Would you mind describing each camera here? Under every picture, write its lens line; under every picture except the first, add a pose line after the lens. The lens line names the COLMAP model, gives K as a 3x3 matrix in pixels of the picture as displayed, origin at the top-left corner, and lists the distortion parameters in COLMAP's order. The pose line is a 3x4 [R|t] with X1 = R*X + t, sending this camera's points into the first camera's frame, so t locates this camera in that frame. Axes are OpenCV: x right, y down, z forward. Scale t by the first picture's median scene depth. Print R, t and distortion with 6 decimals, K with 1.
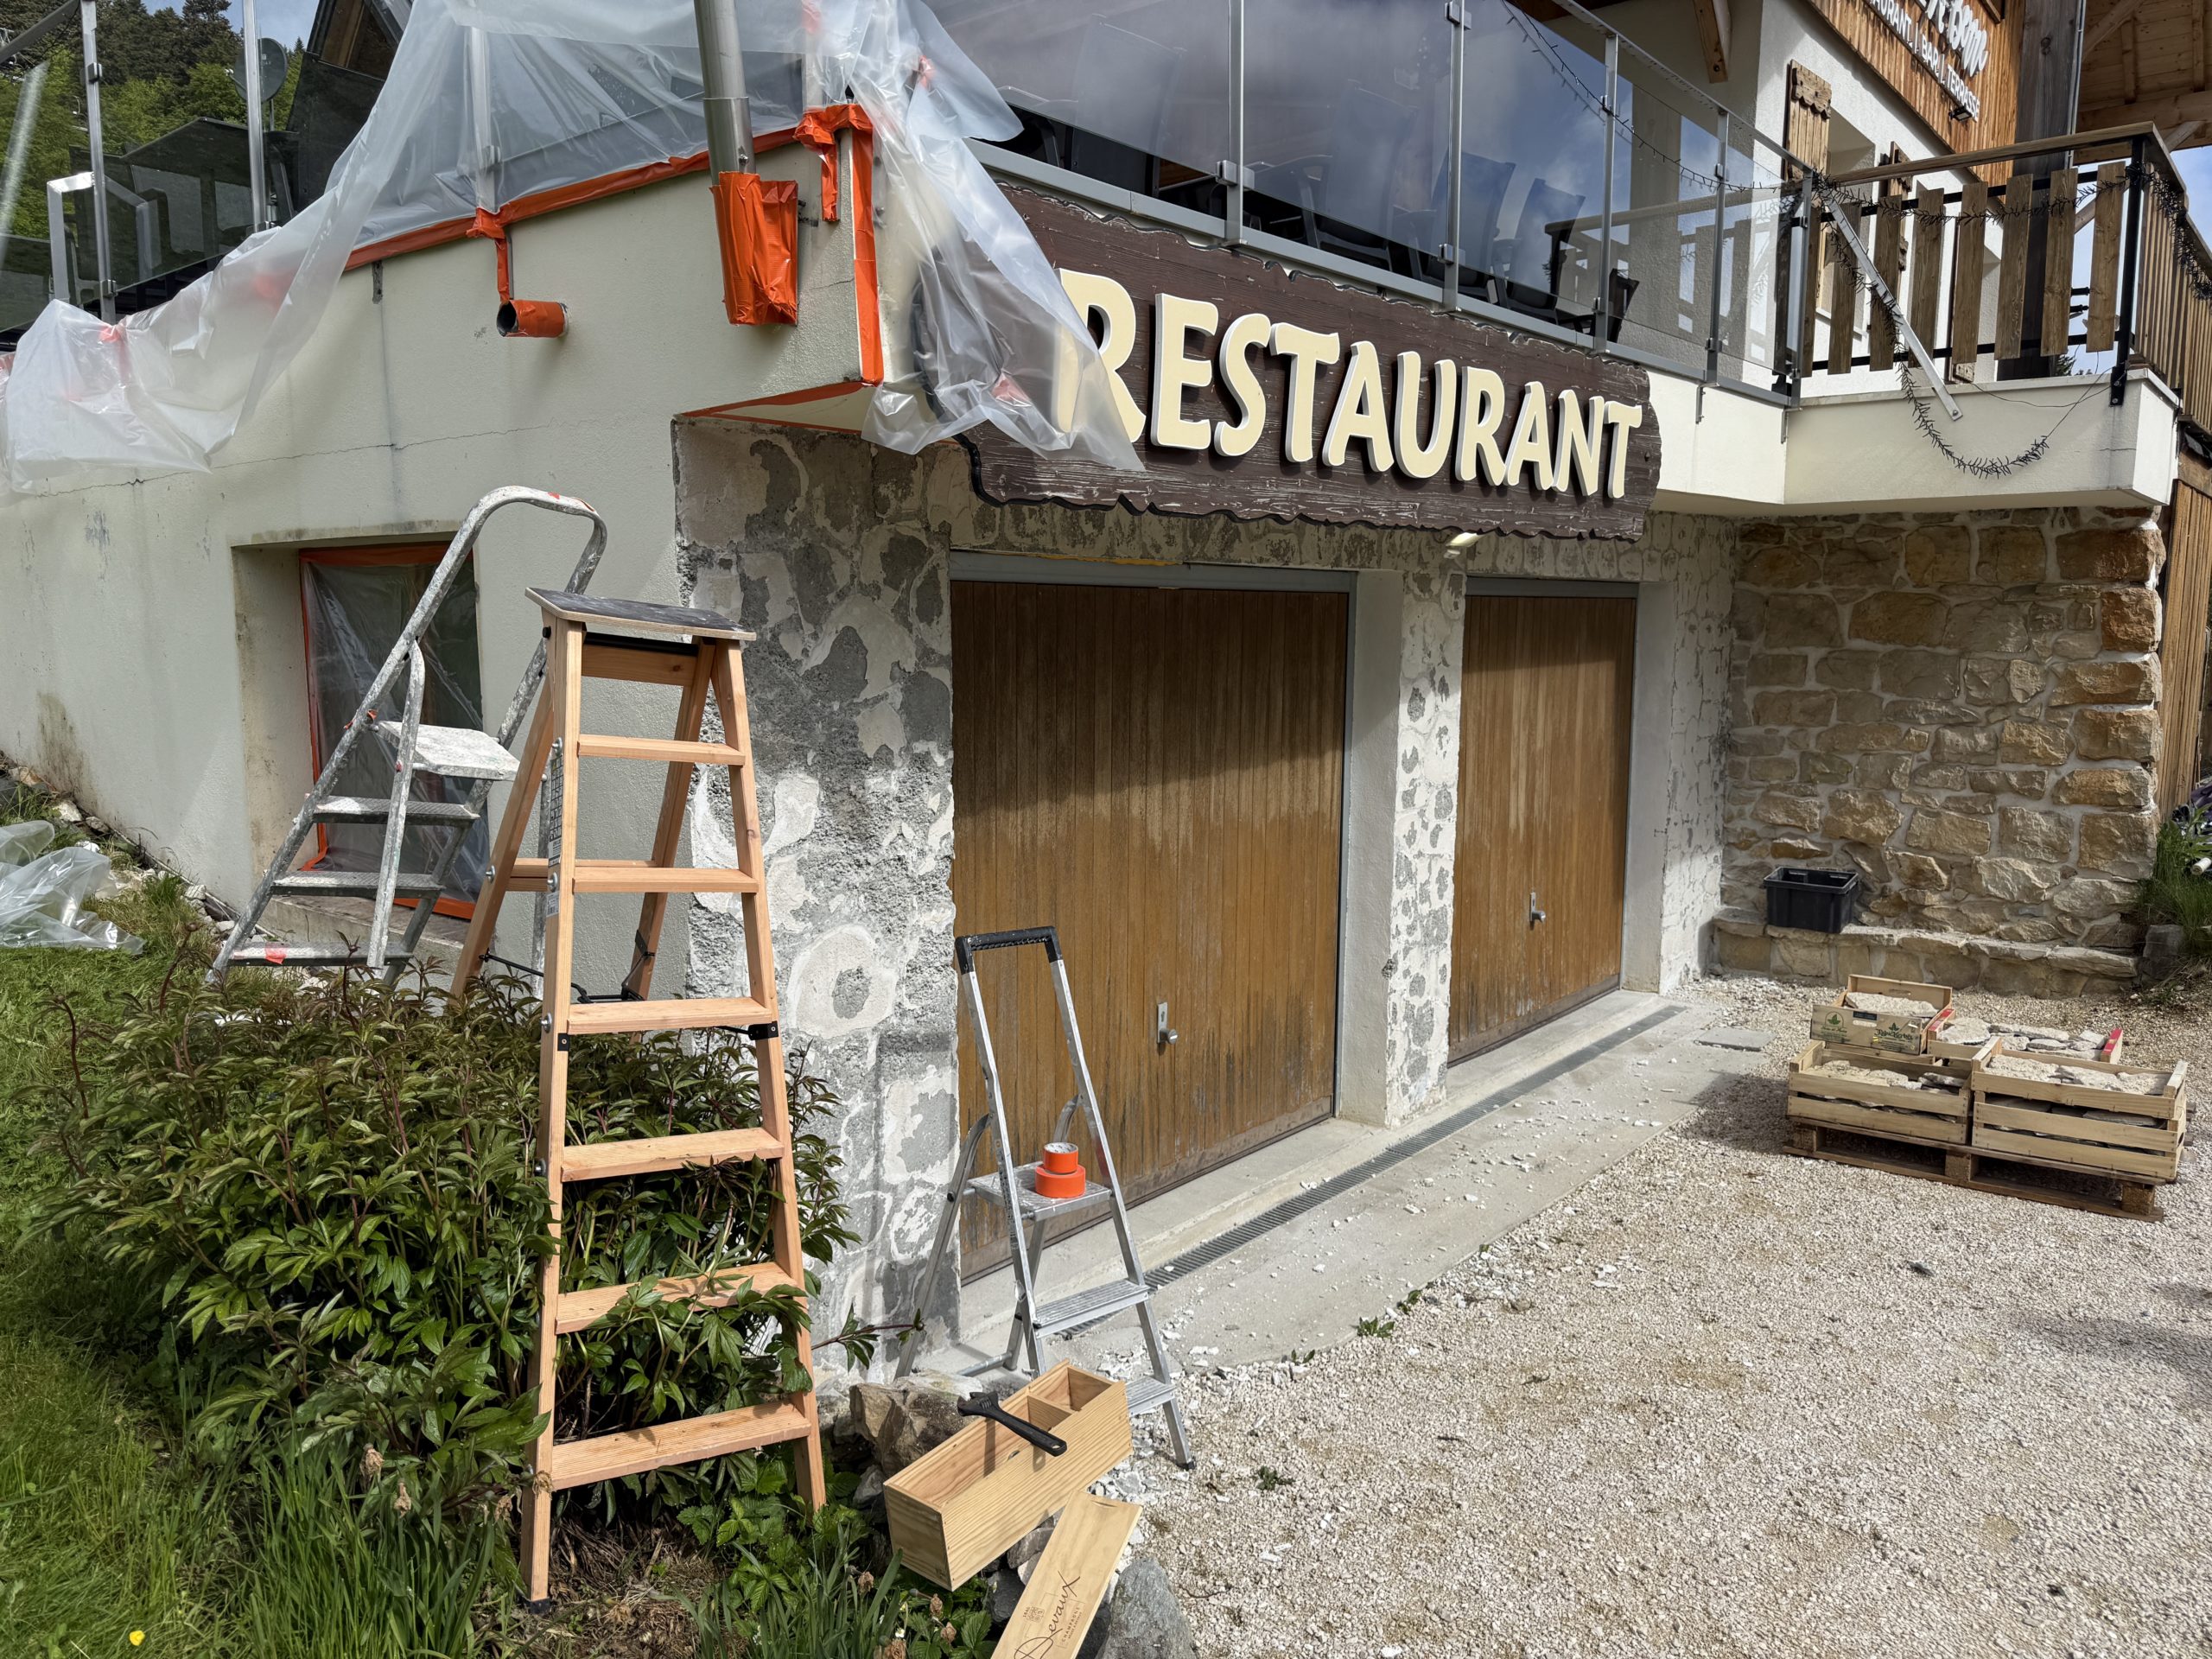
lens RADIAL K [[1547.2, 0, 1099.0], [0, 1547.2, 832.8], [0, 0, 1]] dist [0.052385, -0.054645]
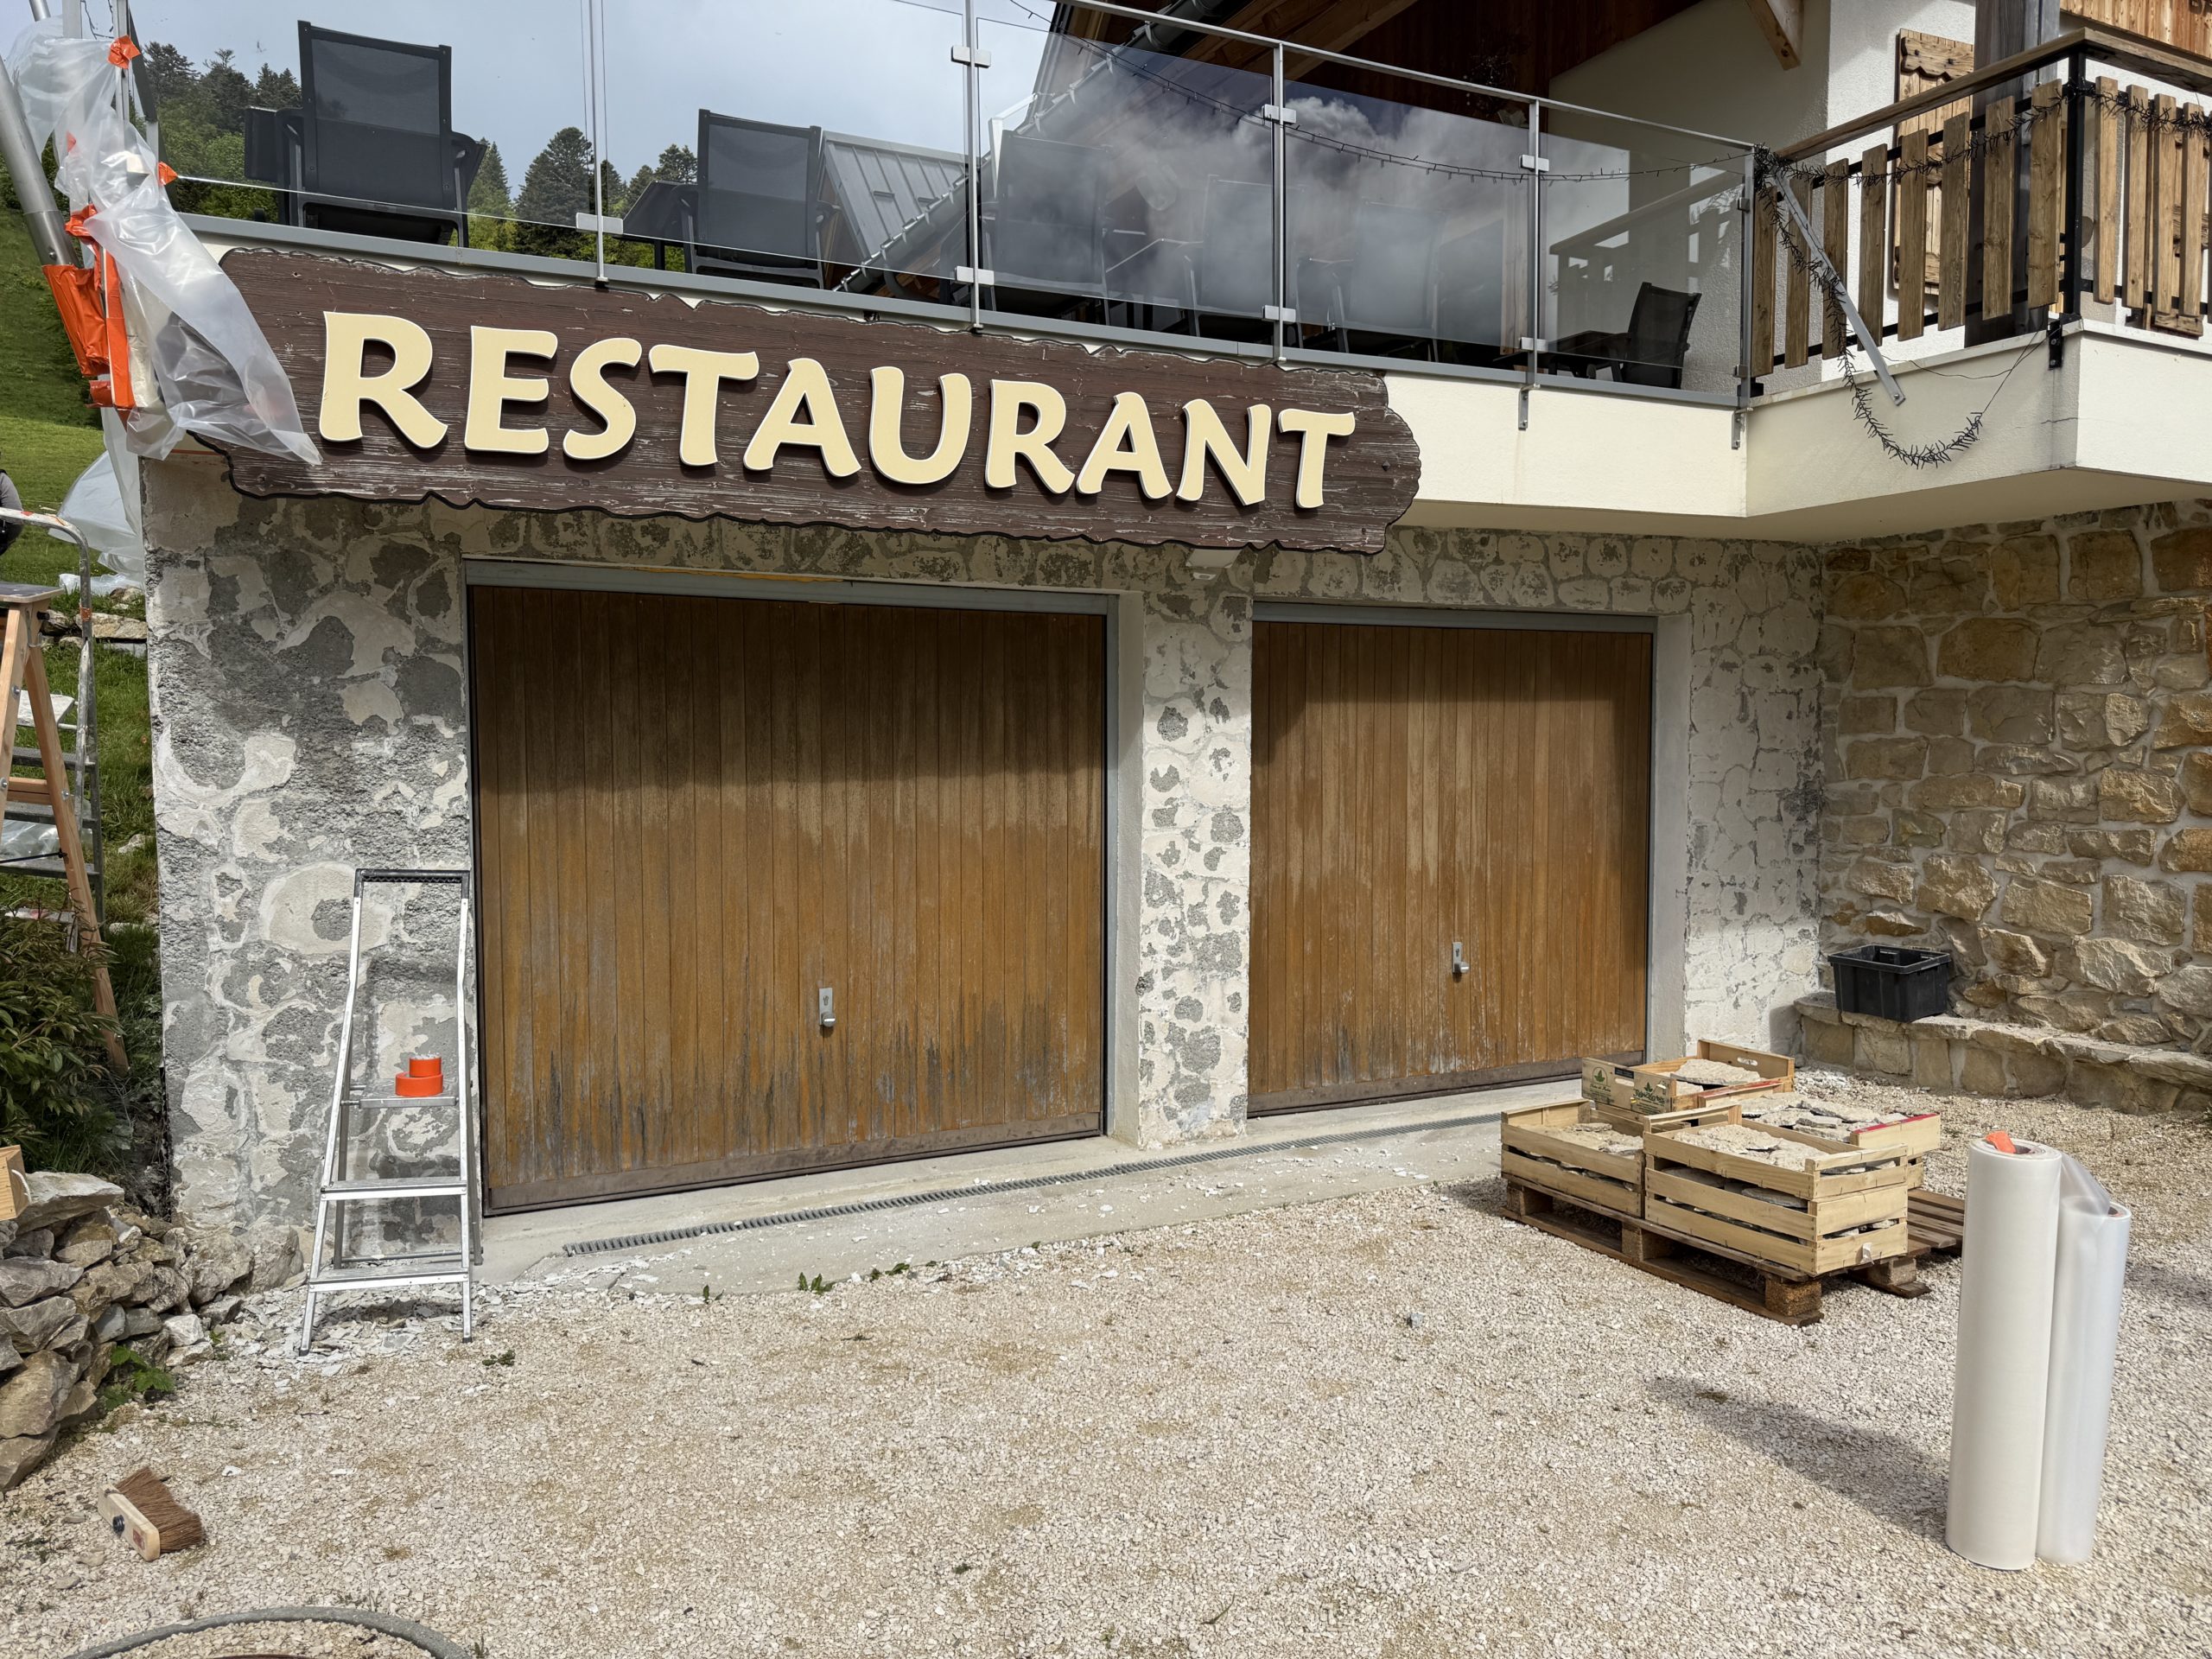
lens RADIAL K [[1547.2, 0, 1118.1], [0, 1547.2, 837.2], [0, 0, 1]] dist [0.052385, -0.054645]
pose [[0.918468, 0.025514, -0.394672, 0.663698], [-0.052815, 0.996891, -0.058464, 0.059173], [0.391954, 0.074542, 0.916960, 0.087199]]
